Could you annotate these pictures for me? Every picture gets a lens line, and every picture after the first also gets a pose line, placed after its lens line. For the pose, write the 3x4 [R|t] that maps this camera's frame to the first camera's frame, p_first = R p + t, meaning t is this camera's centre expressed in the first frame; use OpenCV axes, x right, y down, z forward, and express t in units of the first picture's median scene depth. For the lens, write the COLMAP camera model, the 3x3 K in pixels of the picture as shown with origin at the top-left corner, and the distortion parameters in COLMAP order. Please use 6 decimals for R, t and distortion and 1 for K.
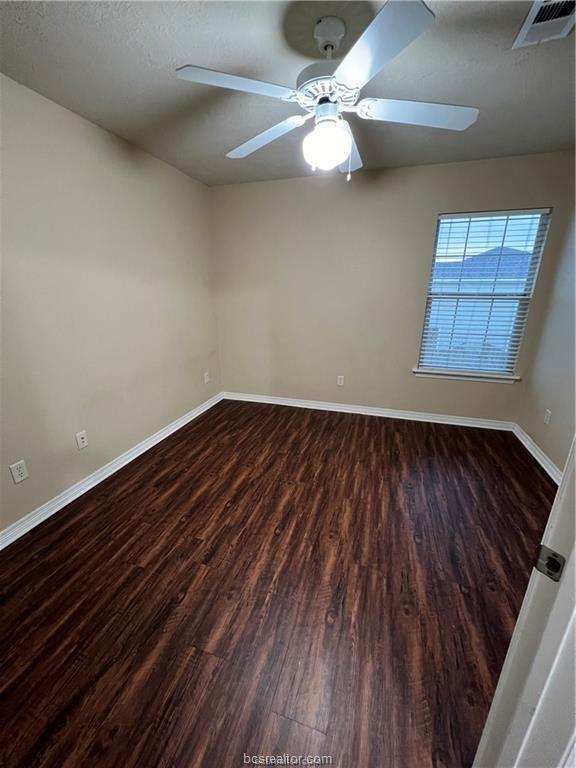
lens RADIAL K [[307.9, 0, 290.4], [0, 307.9, 382.4], [0, 0, 1]] dist [-0.000044, 0.000307]
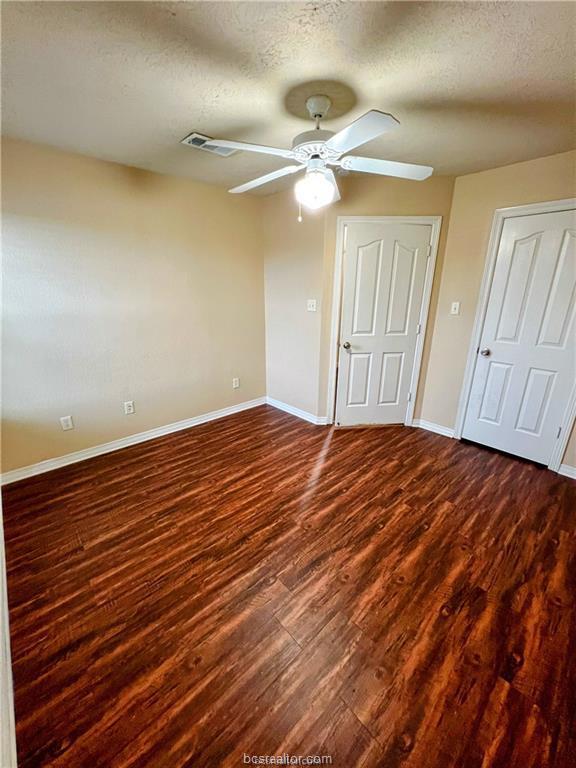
lens RADIAL K [[307.9, 0, 290.4], [0, 307.9, 382.4], [0, 0, 1]] dist [-0.000044, 0.000307]
pose [[-0.862966, -0.158968, 0.479603, -0.332934], [0.146822, 0.829359, 0.539079, -0.524805], [-0.483460, 0.535623, -0.692369, 1.500763]]
